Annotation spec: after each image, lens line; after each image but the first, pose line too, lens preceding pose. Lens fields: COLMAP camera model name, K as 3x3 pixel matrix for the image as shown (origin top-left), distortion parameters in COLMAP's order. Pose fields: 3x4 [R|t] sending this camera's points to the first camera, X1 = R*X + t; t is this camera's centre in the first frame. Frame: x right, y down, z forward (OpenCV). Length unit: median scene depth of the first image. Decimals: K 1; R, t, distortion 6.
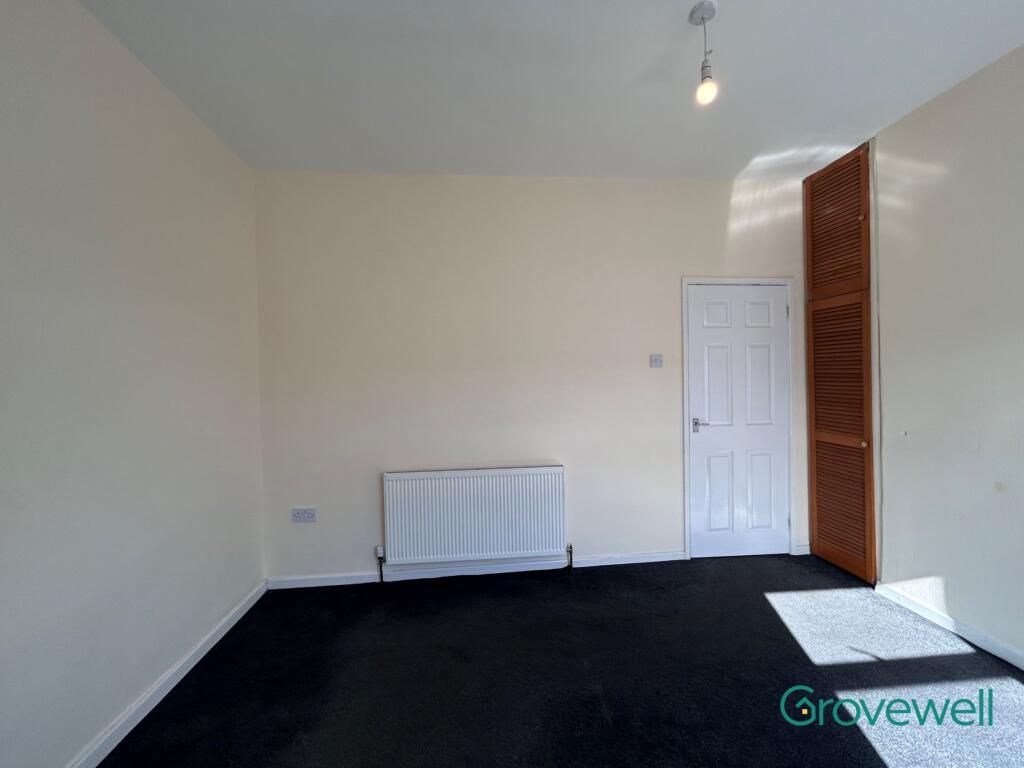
lens RADIAL K [[417.1, 0, 512.3], [0, 417.1, 382.4], [0, 0, 1]] dist [0.000208, 0.000409]
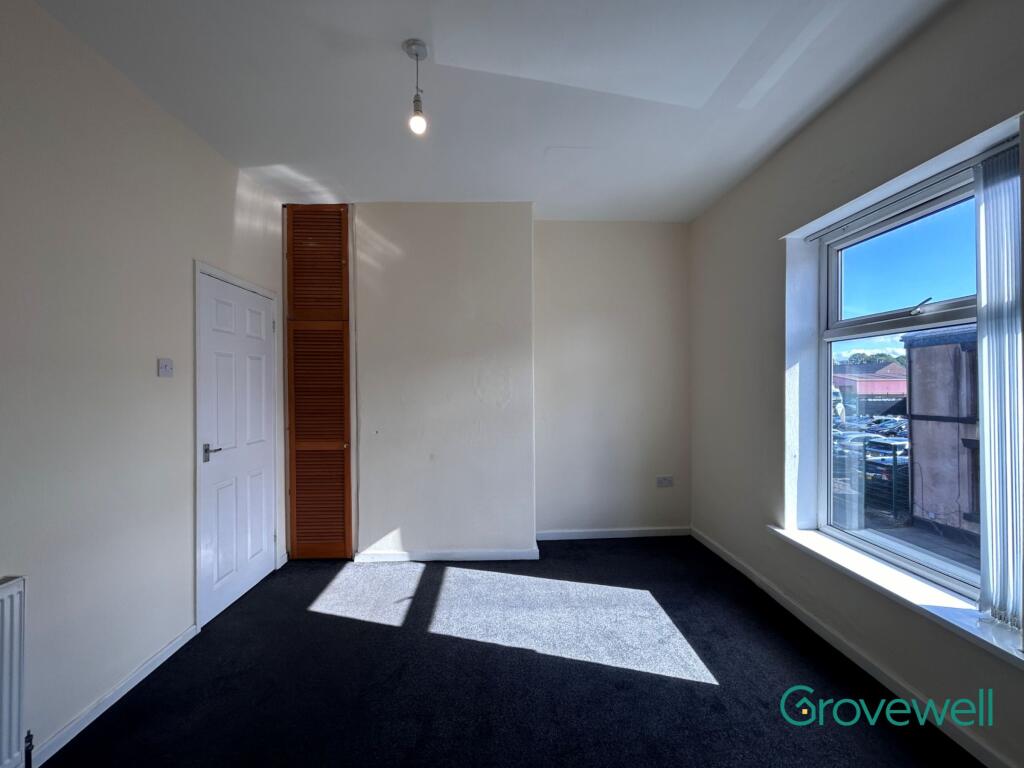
lens RADIAL K [[417.1, 0, 512.3], [0, 417.1, 382.4], [0, 0, 1]] dist [0.000208, 0.000409]
pose [[0.064380, 0.021723, 0.997689, -0.322615], [0.019288, 0.999549, -0.023008, -0.000377], [-0.997739, 0.020725, 0.063932, 0.391328]]
